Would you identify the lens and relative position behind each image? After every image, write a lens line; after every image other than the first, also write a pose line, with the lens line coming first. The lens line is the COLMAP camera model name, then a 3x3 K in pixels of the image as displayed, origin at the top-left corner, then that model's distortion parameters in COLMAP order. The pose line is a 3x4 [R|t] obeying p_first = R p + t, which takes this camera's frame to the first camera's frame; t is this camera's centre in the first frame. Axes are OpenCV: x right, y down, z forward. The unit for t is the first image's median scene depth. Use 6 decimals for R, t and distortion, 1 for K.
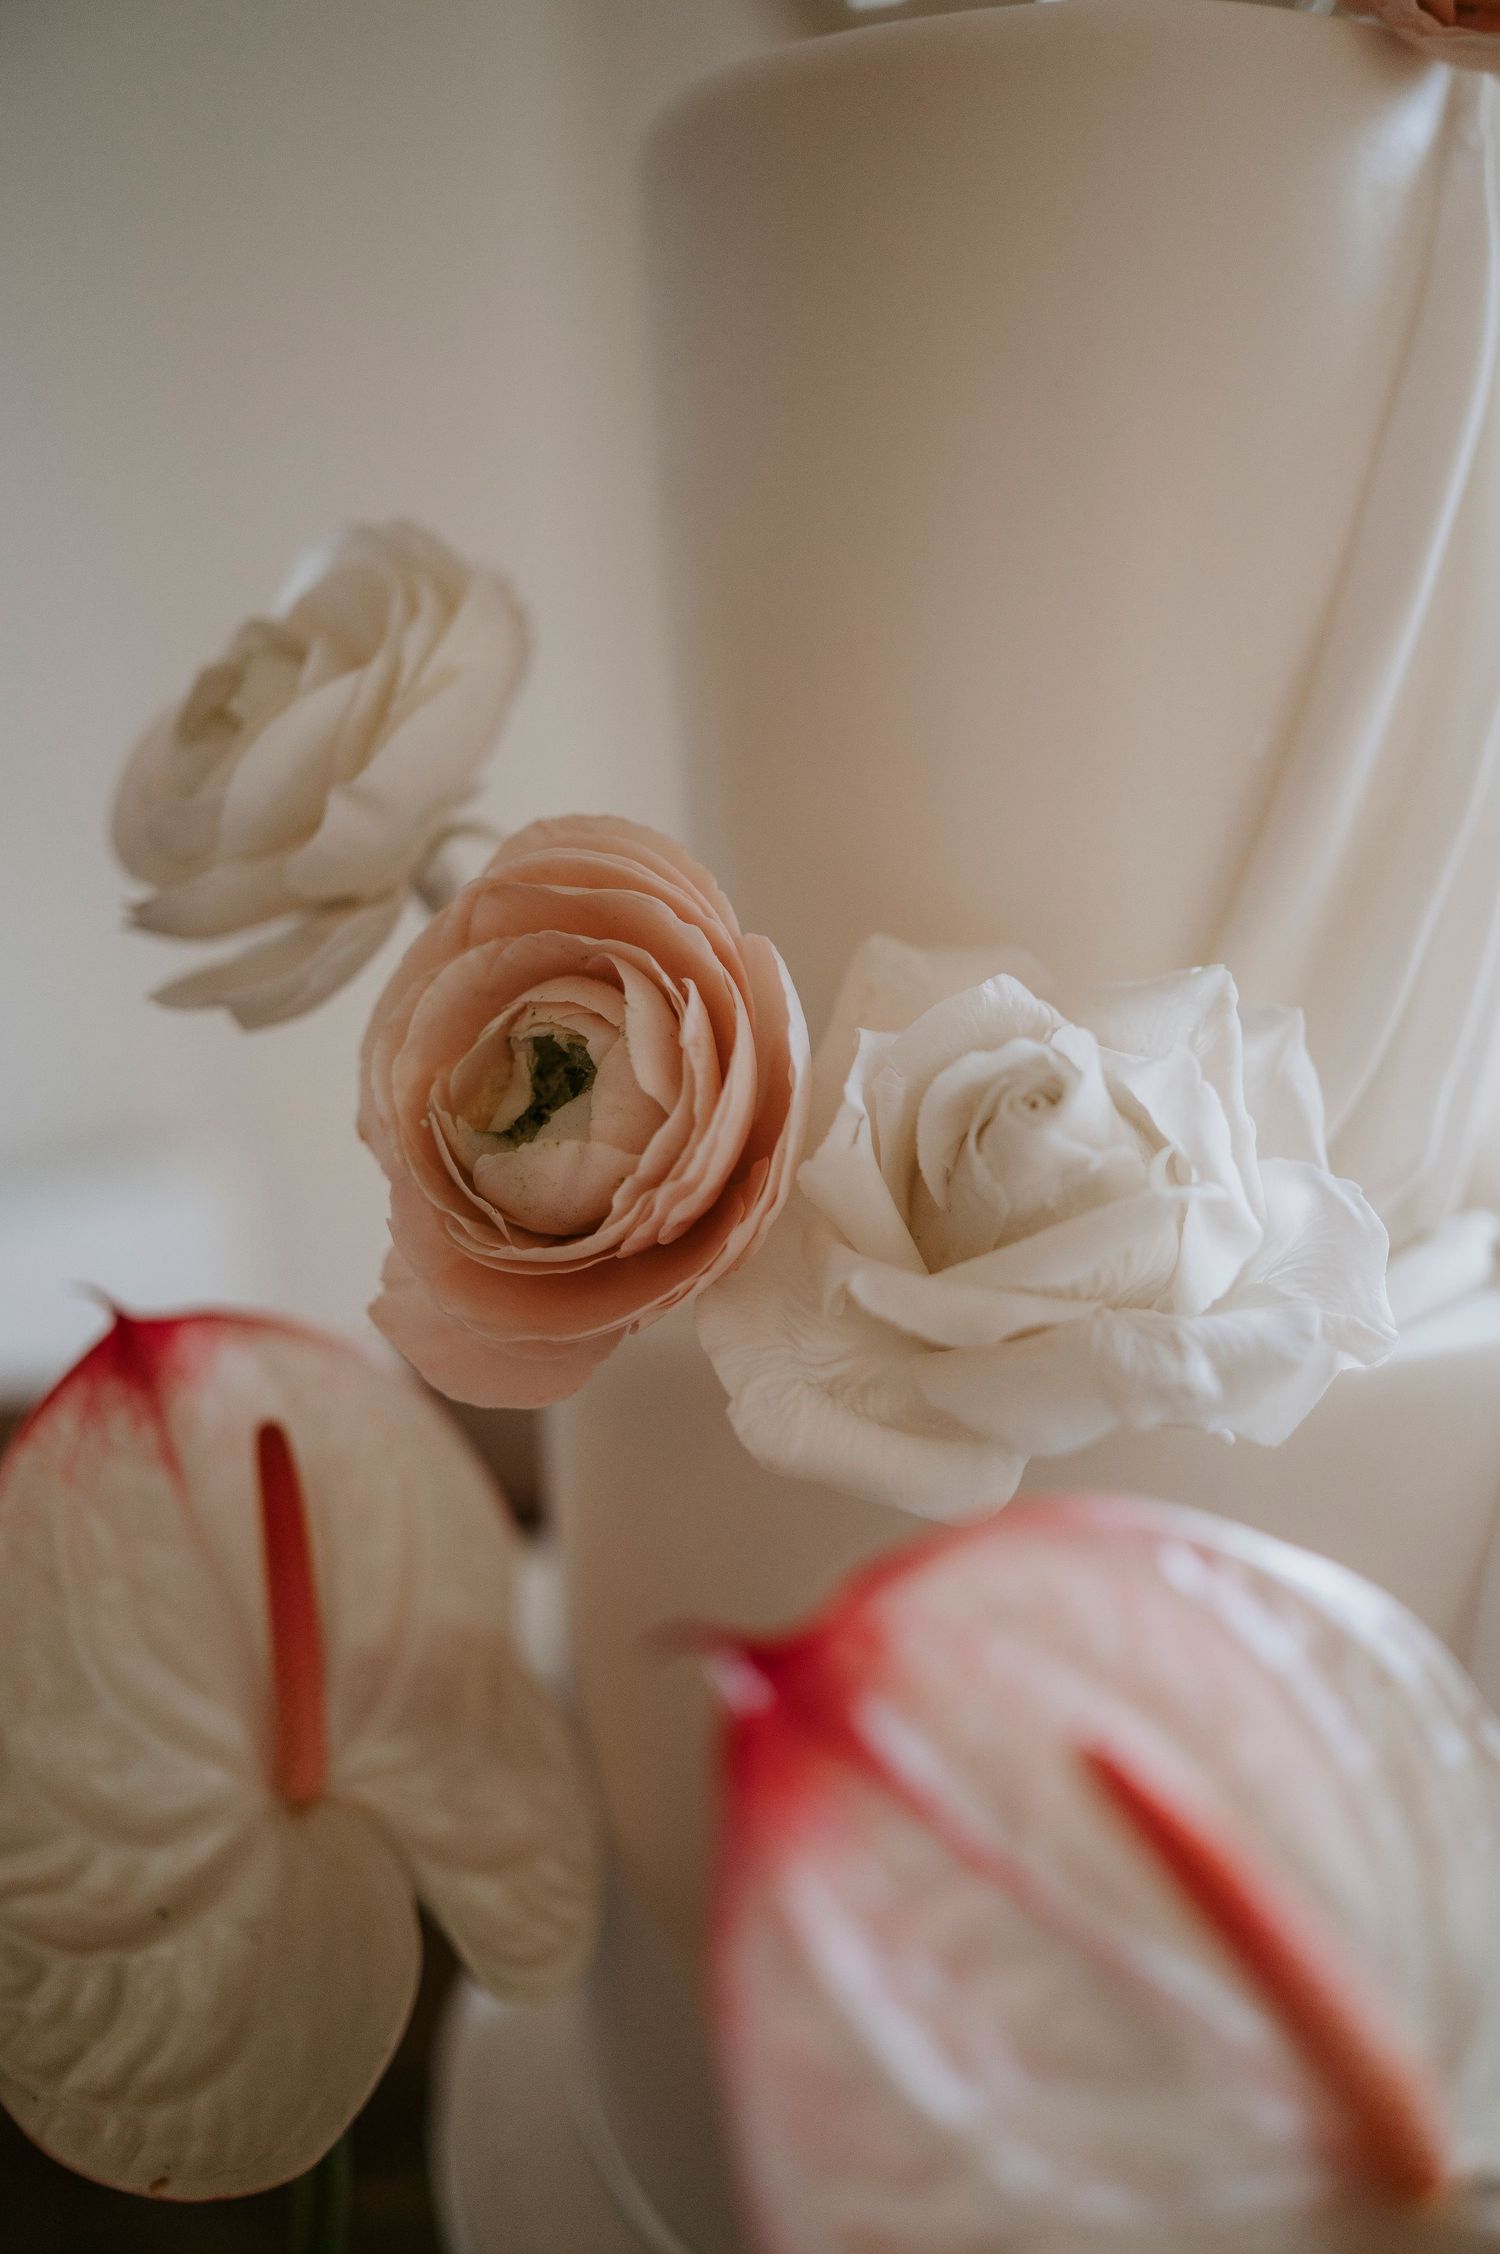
lens RADIAL K [[2143.2, 0, 750.8], [0, 2143.2, 1126.4], [0, 0, 1]] dist [0.004761, 0.000000]
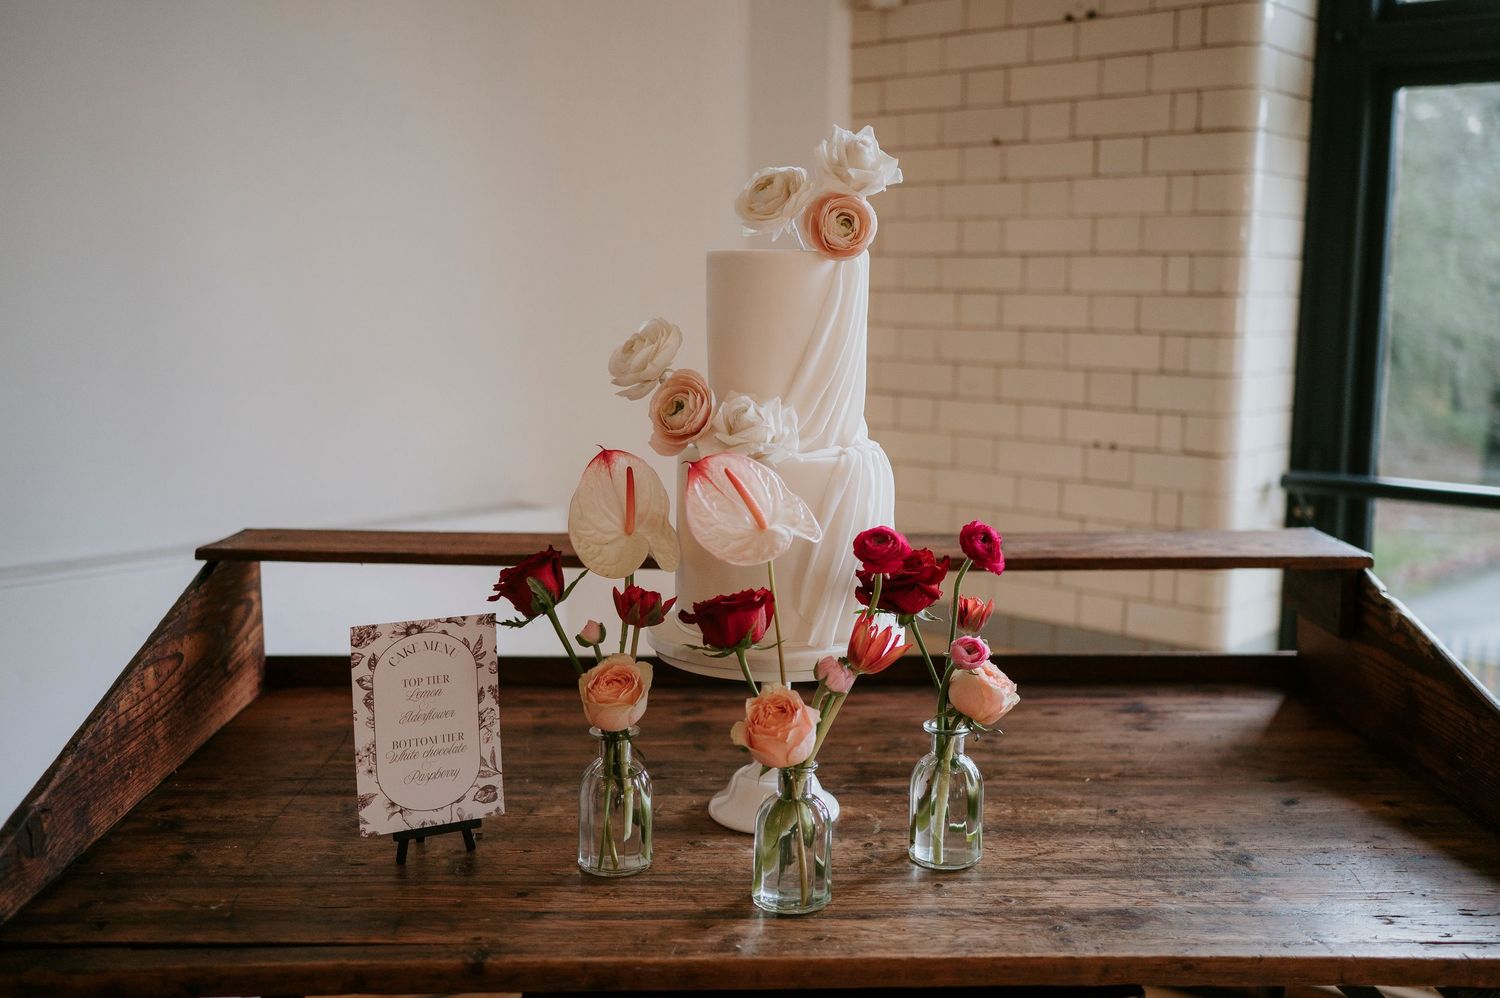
lens RADIAL K [[1426.3, 0, 749.8], [0, 1426.3, 498.8], [0, 0, 1]] dist [0.004761, 0.000000]
pose [[0.995145, 0.062999, -0.075617, 0.447945], [-0.066991, 0.996425, -0.051469, 0.441402], [0.072105, 0.056285, 0.995808, -3.154581]]
